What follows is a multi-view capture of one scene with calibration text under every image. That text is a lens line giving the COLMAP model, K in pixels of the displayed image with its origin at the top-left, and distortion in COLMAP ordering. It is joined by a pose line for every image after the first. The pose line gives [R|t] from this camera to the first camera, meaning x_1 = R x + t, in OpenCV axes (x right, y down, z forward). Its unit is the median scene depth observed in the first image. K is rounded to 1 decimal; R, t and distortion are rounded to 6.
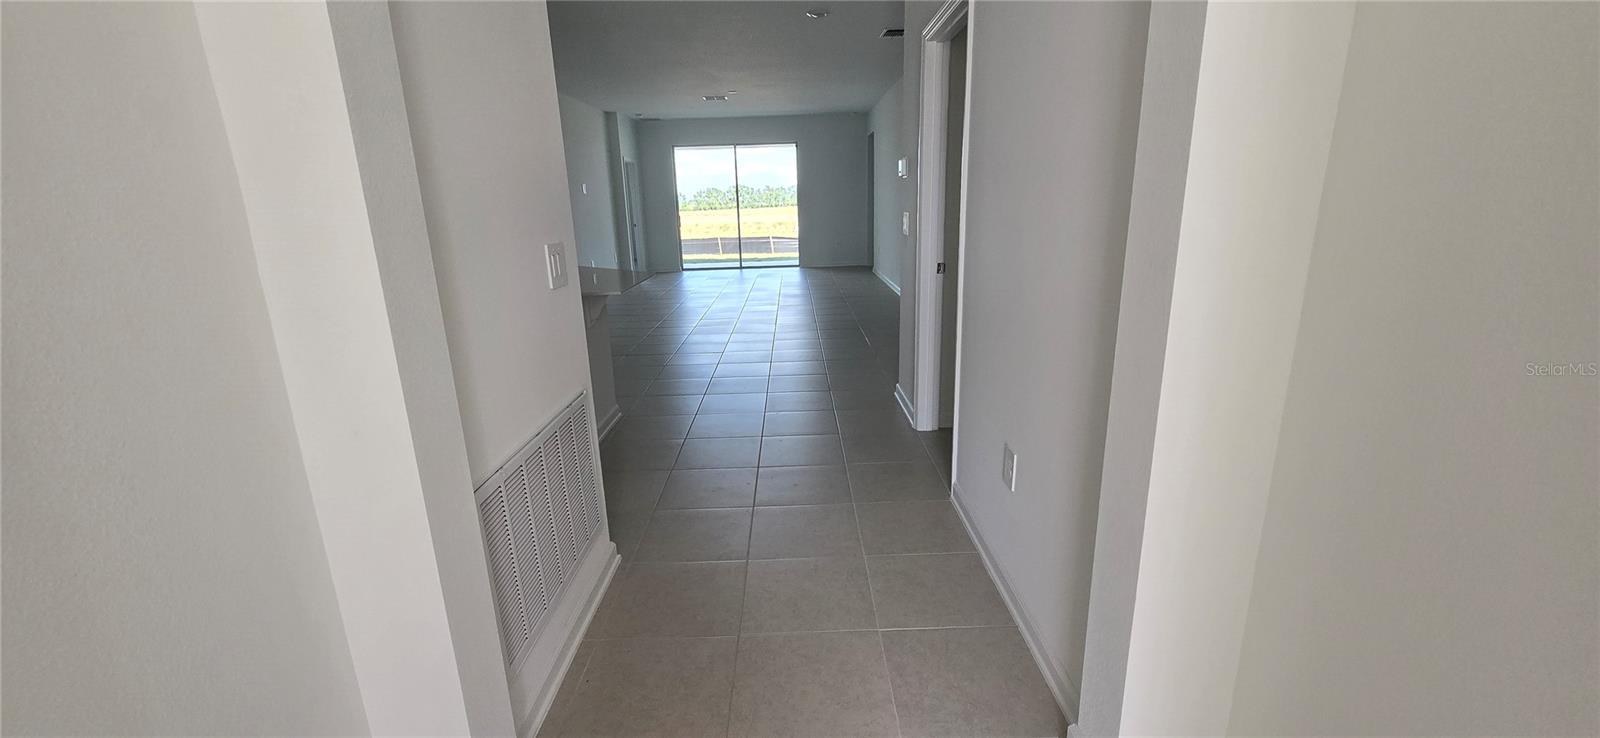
lens RADIAL K [[647.6, 0, 800.0], [0, 647.6, 369.0], [0, 0, 1]] dist [-0.011995, 0.000022]
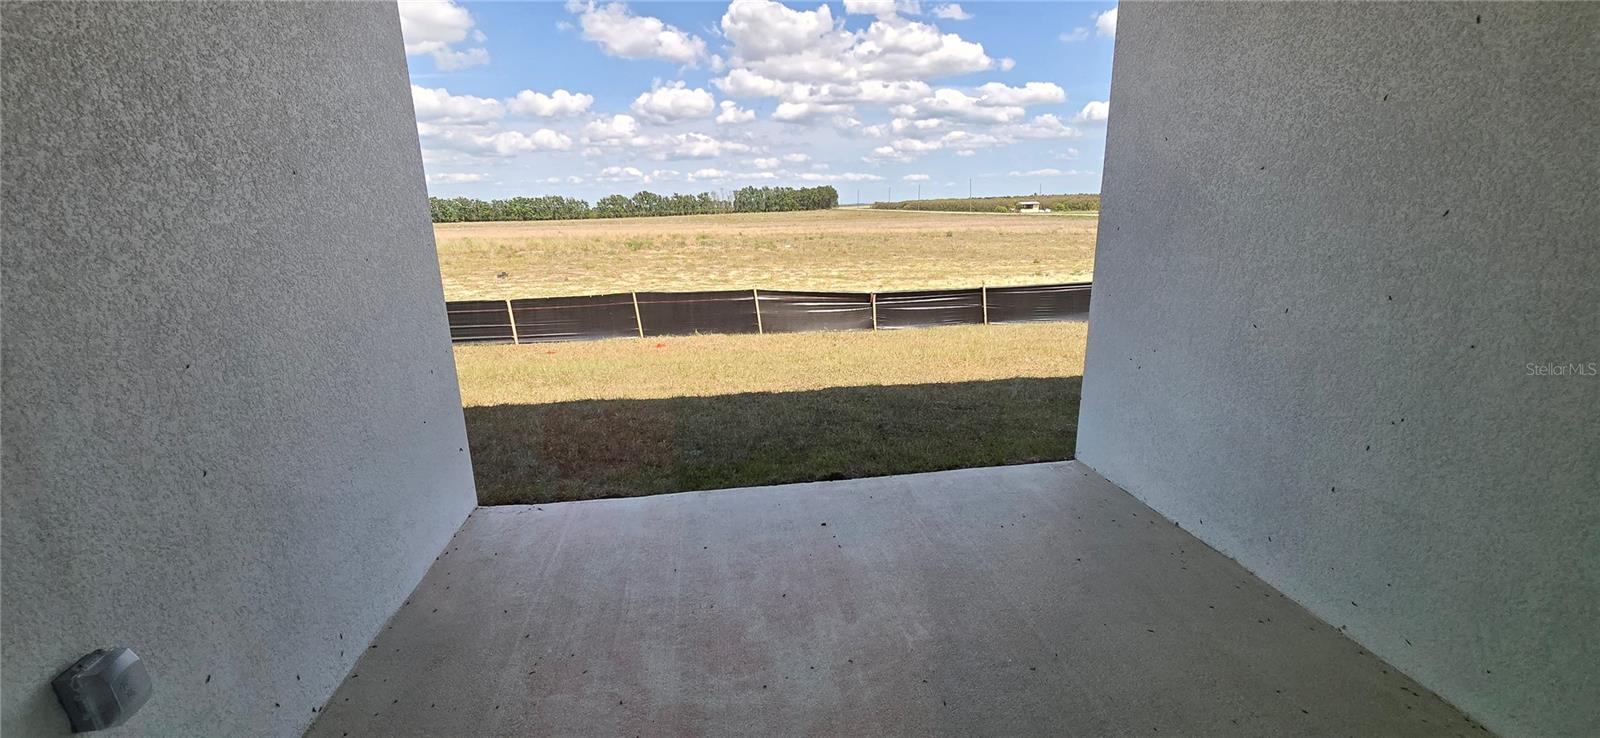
lens RADIAL K [[647.6, 0, 800.0], [0, 647.6, 369.0], [0, 0, 1]] dist [-0.011995, 0.000022]
pose [[0.990676, -0.031939, 0.132443, -0.099767], [0.033475, 0.999395, -0.009390, -0.197300], [-0.132063, 0.013736, 0.991146, 0.764147]]
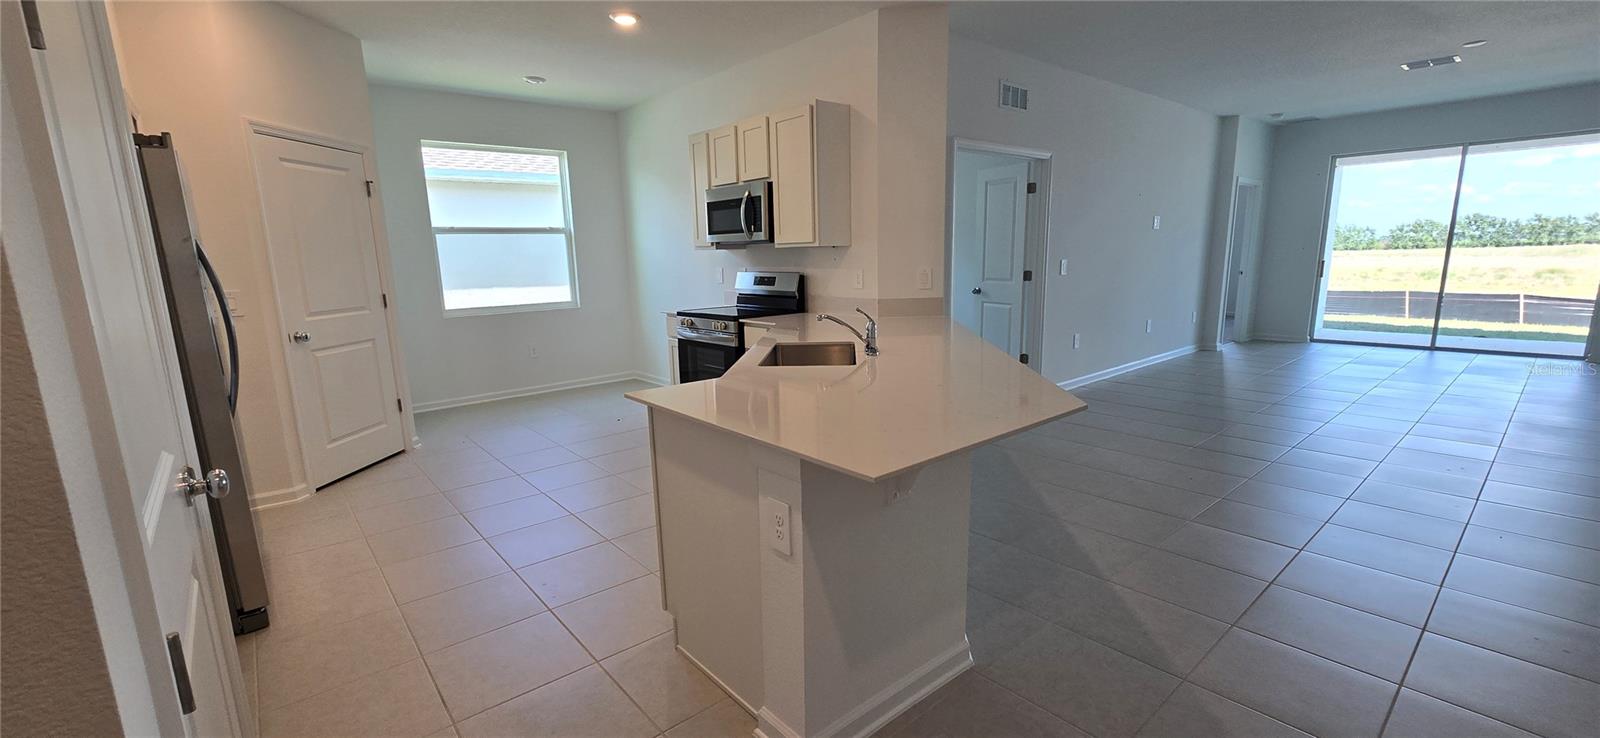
lens RADIAL K [[676.1, 0, 834.9], [0, 676.1, 357.5], [0, 0, 1]] dist [0.033168, 0.000097]
pose [[0.677291, 0.127891, -0.724514, -0.000560], [-0.186588, 0.982438, -0.001006, -0.039363], [0.711661, 0.135867, 0.689259, 0.153988]]
